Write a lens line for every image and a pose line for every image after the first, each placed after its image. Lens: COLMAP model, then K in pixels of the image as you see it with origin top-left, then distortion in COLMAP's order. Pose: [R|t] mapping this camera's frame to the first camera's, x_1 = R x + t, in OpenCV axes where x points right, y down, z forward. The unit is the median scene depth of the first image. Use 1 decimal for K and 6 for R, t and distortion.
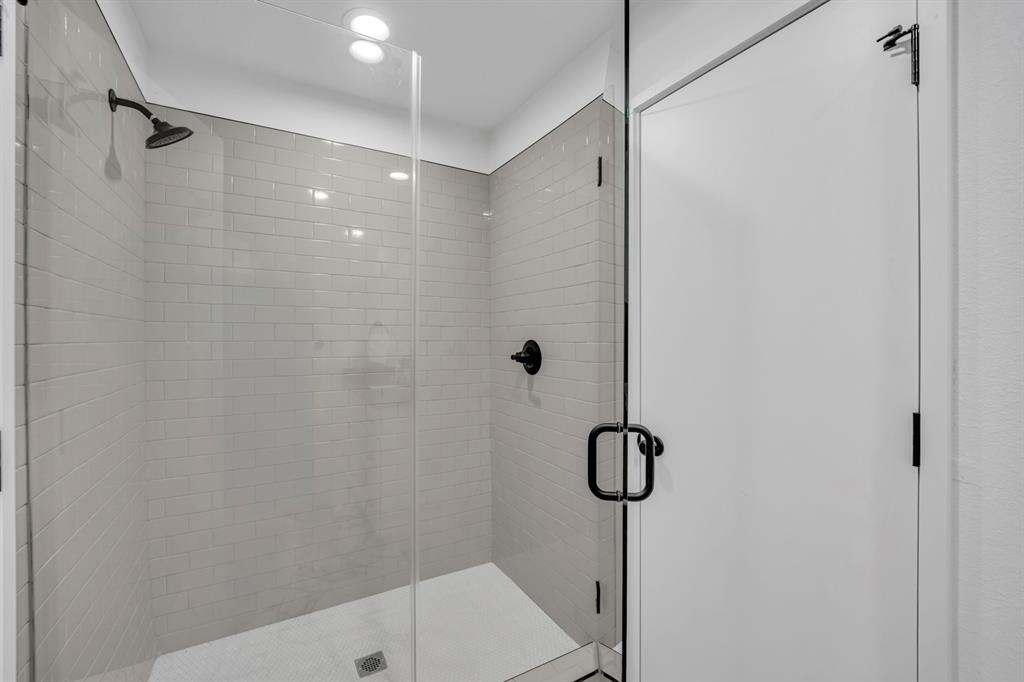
lens RADIAL K [[422.7, 0, 513.6], [0, 422.7, 336.6], [0, 0, 1]] dist [-0.019000, 0.001007]
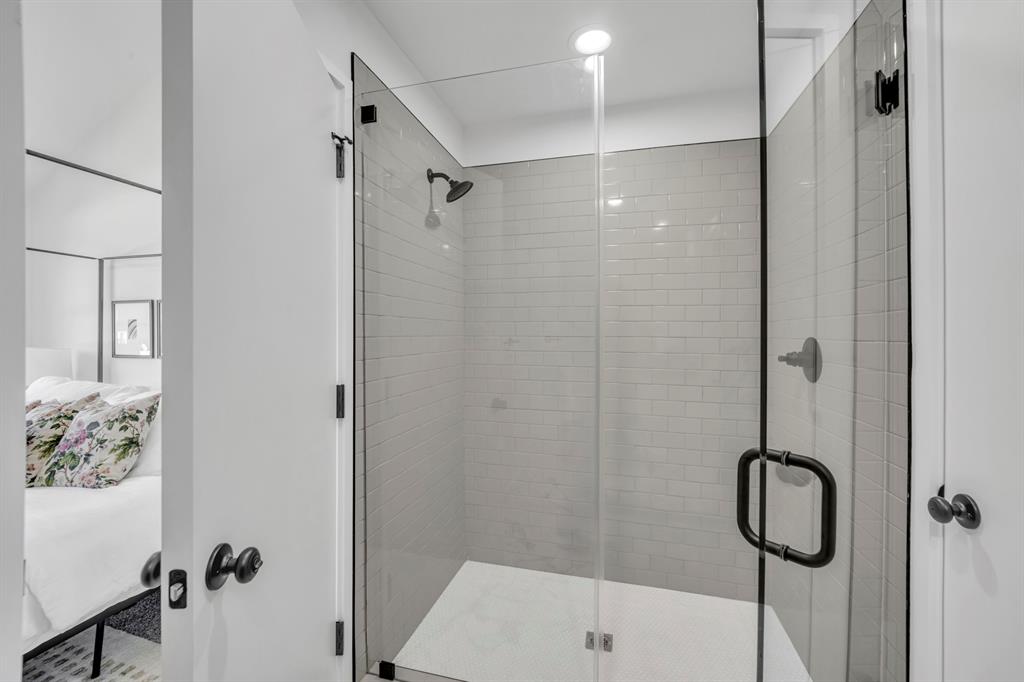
lens RADIAL K [[422.7, 0, 509.9], [0, 422.7, 338.7], [0, 0, 1]] dist [-0.019000, 0.001007]
pose [[0.698743, 0.007646, -0.715332, 0.311938], [-0.001497, 0.999956, 0.009226, 0.007957], [0.715371, -0.005376, 0.698724, 0.120573]]
